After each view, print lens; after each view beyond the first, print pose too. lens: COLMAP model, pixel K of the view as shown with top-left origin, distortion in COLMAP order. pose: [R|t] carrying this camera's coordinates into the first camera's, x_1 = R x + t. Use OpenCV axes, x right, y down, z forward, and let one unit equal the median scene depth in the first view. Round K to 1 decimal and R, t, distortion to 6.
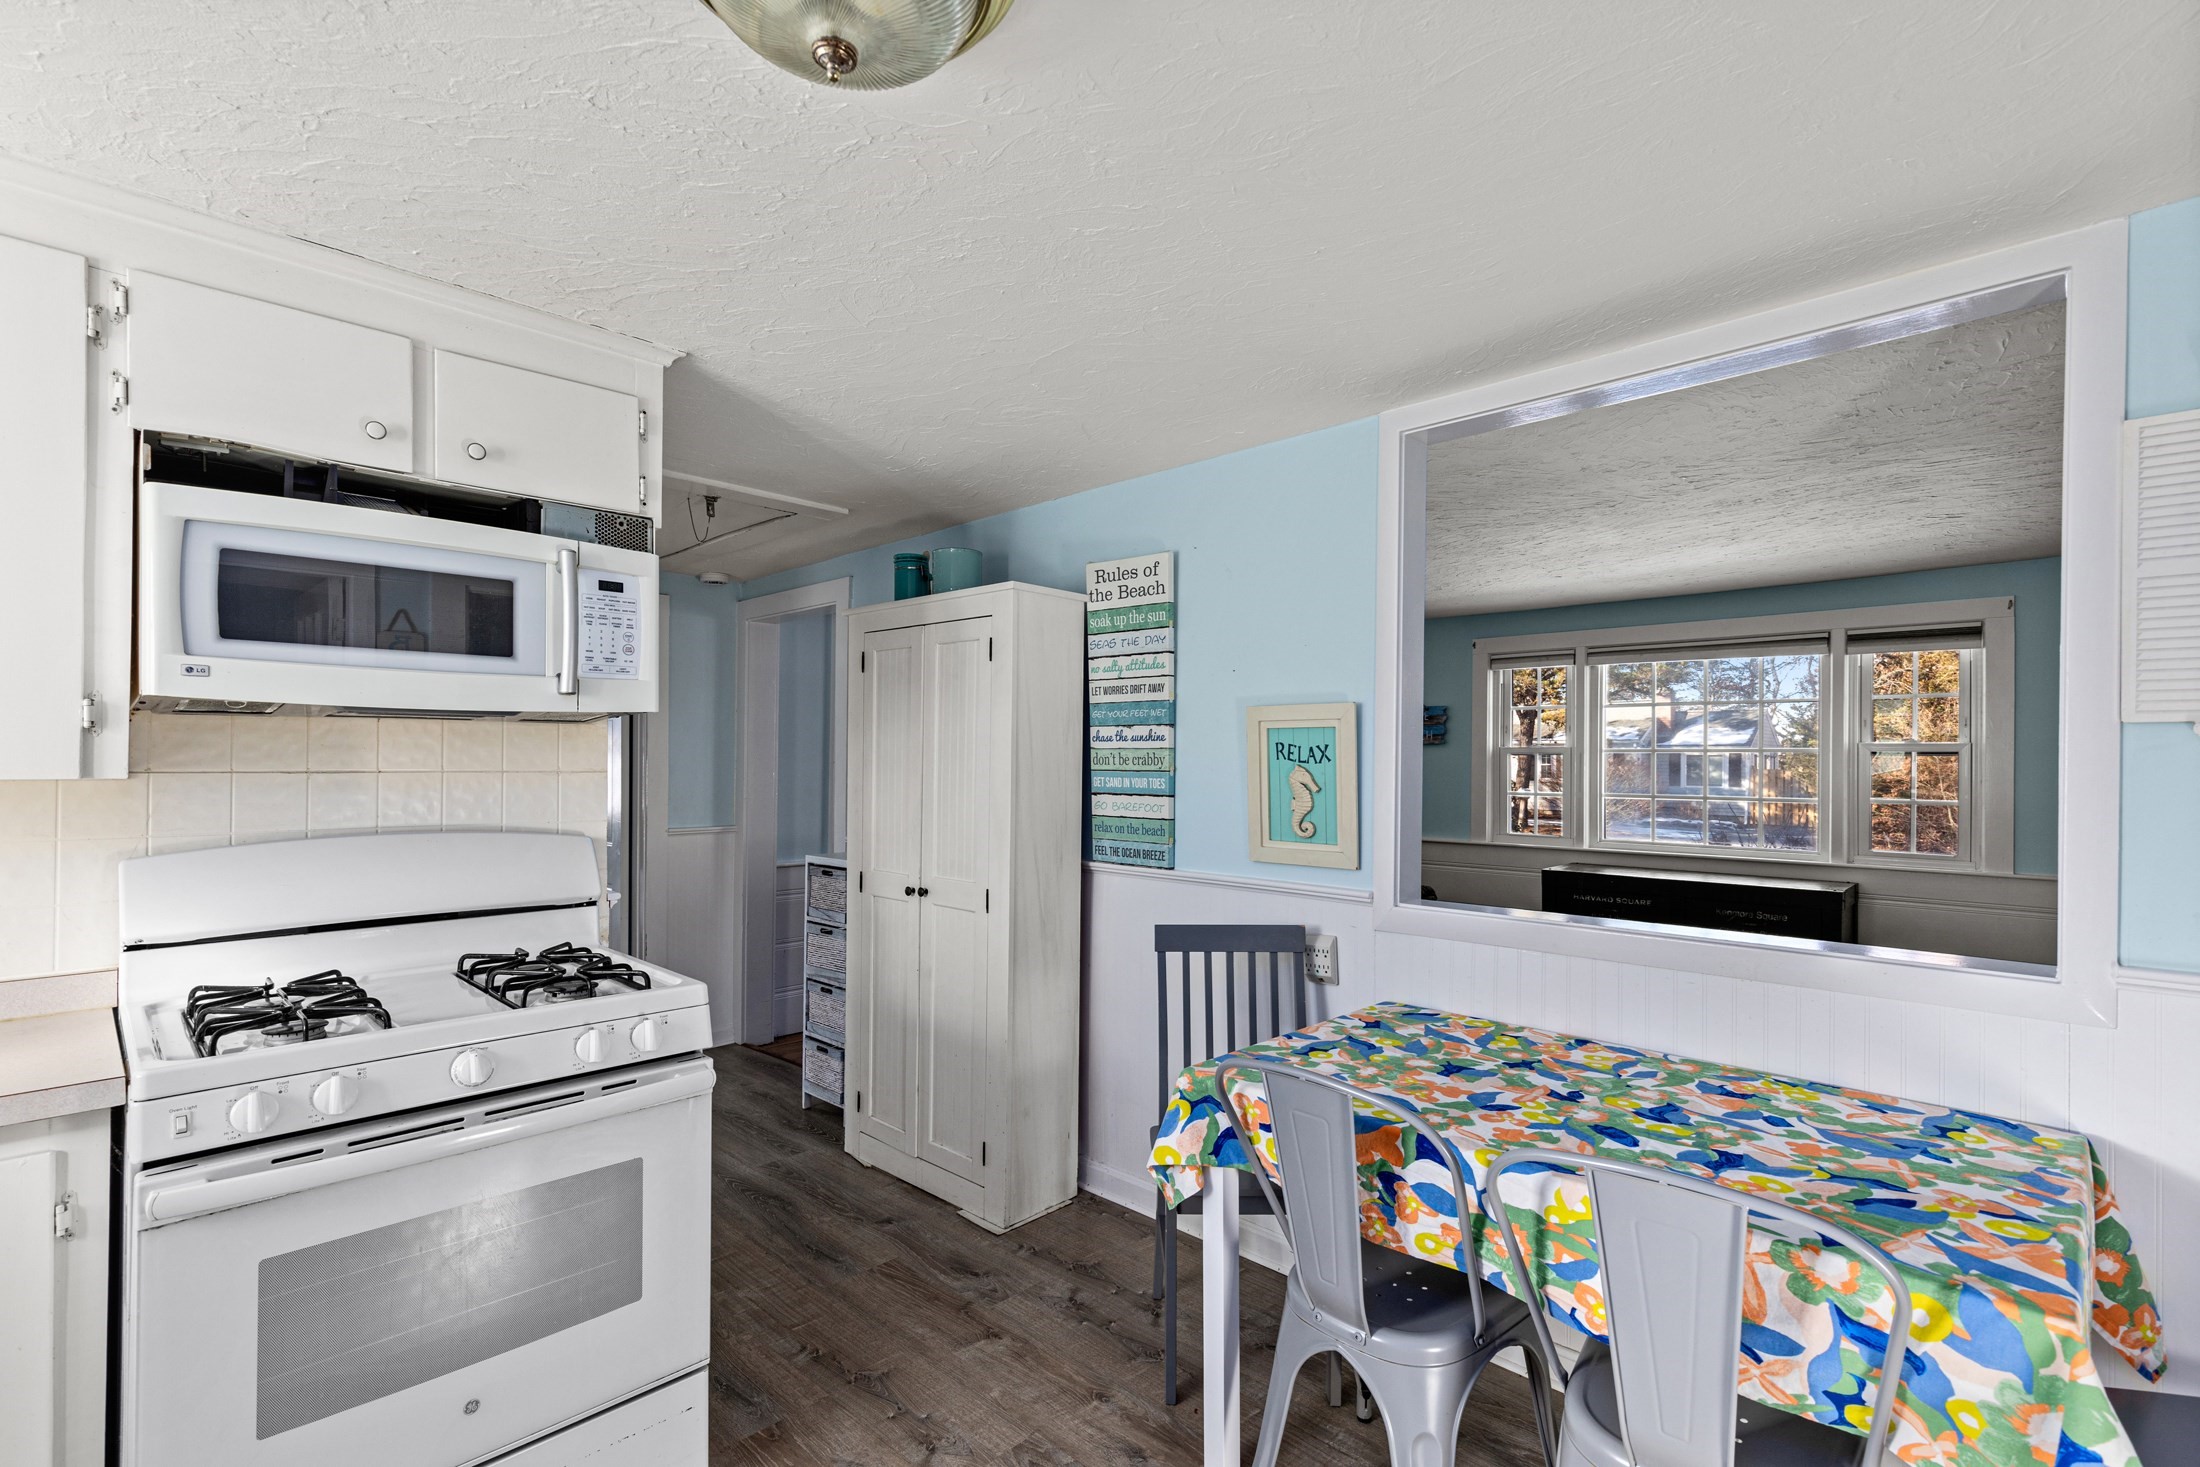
lens RADIAL K [[1004.1, 0, 1104.8], [0, 1004.1, 752.2], [0, 0, 1]] dist [0.006455, -0.000671]
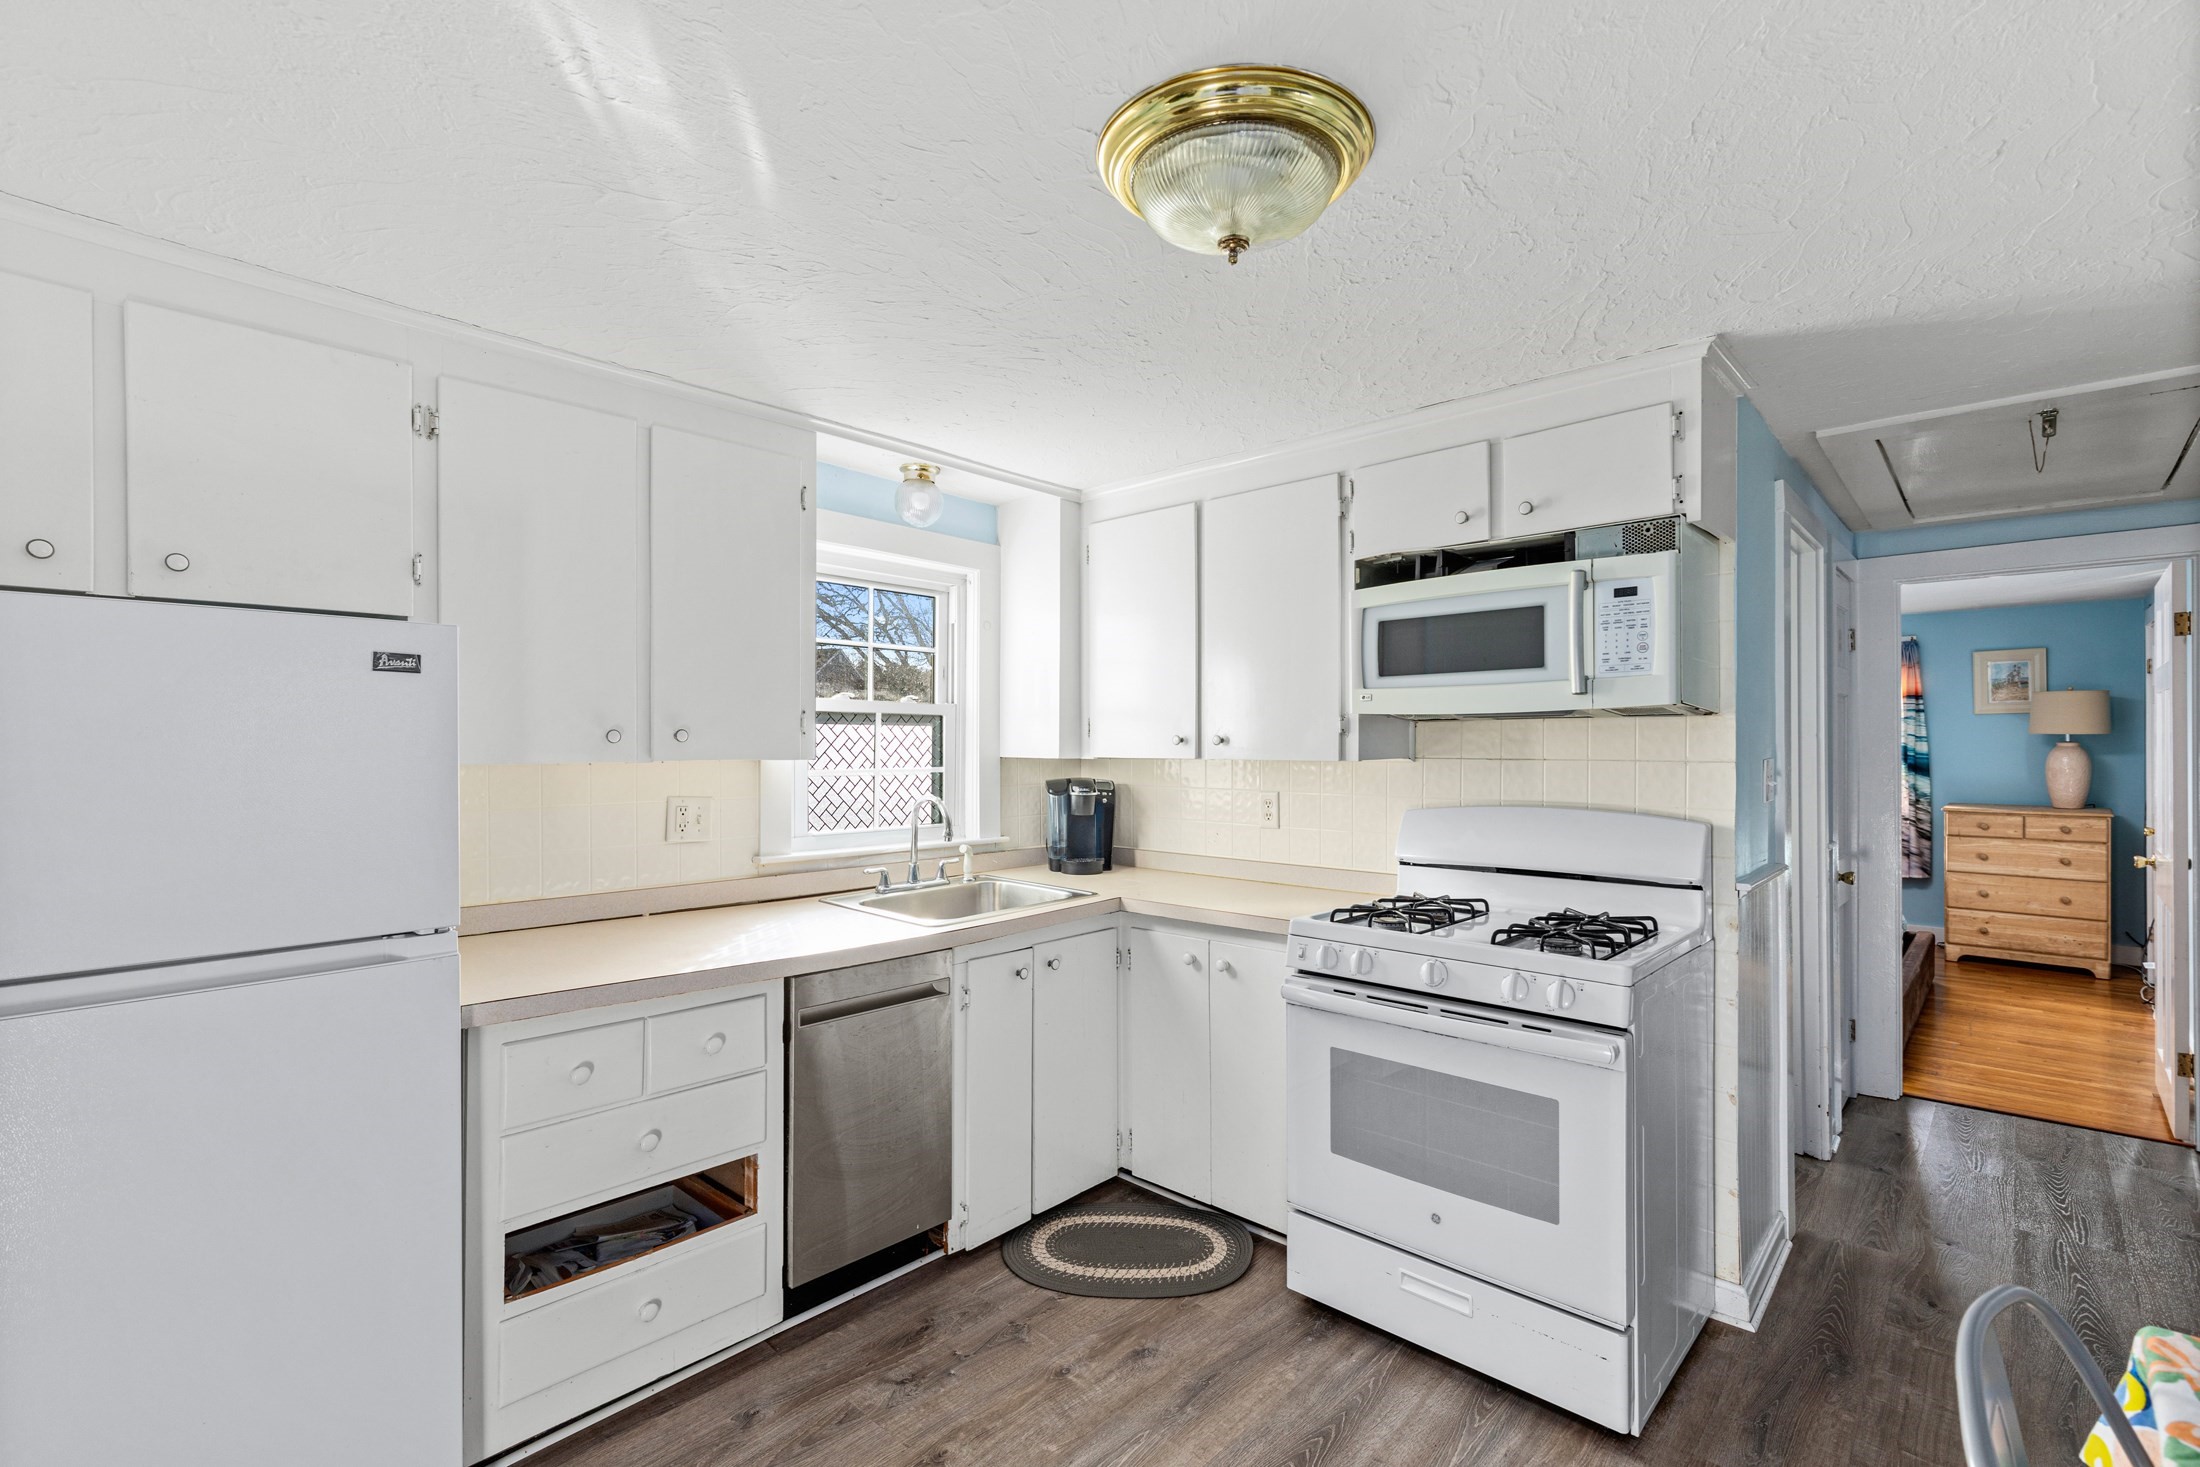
lens RADIAL K [[986.6, 0, 1106.9], [0, 986.6, 739.1], [0, 0, 1]] dist [0.001916, -0.000799]
pose [[0.024266, -0.010254, -0.999653, 0.566083], [0.009289, 0.999907, -0.010031, 0.000614], [0.999662, -0.009043, 0.024359, 0.408802]]
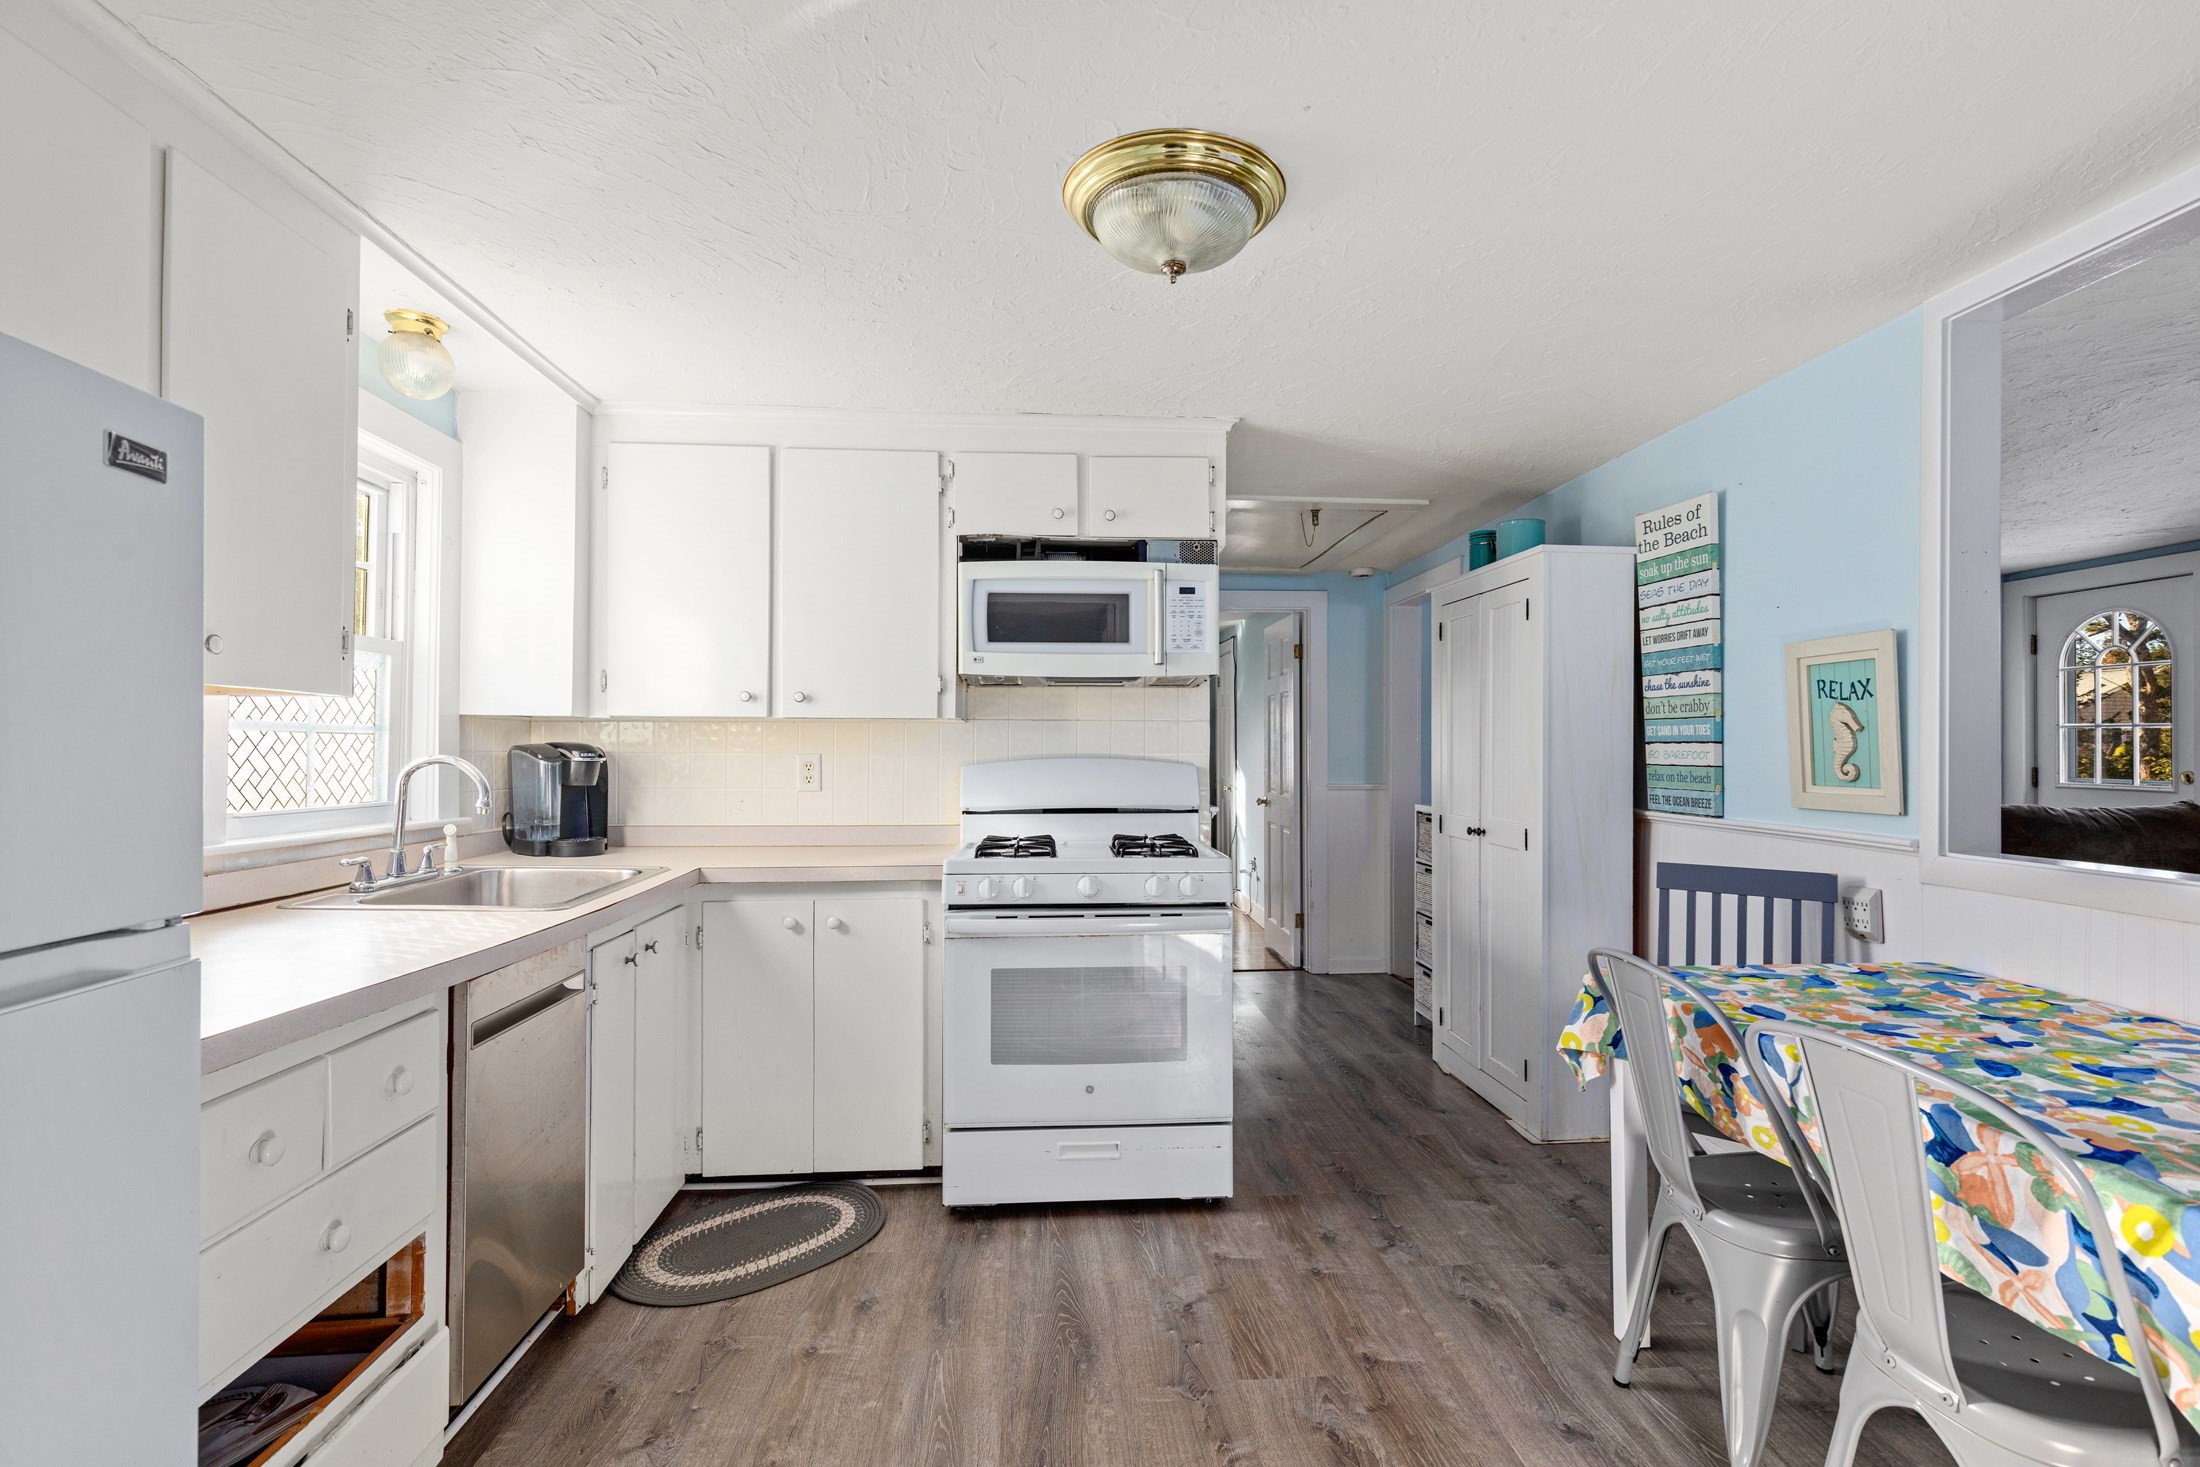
lens RADIAL K [[1013.4, 0, 1113.4], [0, 1013.4, 734.3], [0, 0, 1]] dist [0.014315, -0.010270]
pose [[0.747731, -0.013096, -0.663872, 0.413623], [0.007796, 0.999910, -0.010945, 0.061622], [0.663956, 0.003008, 0.747766, -0.184710]]
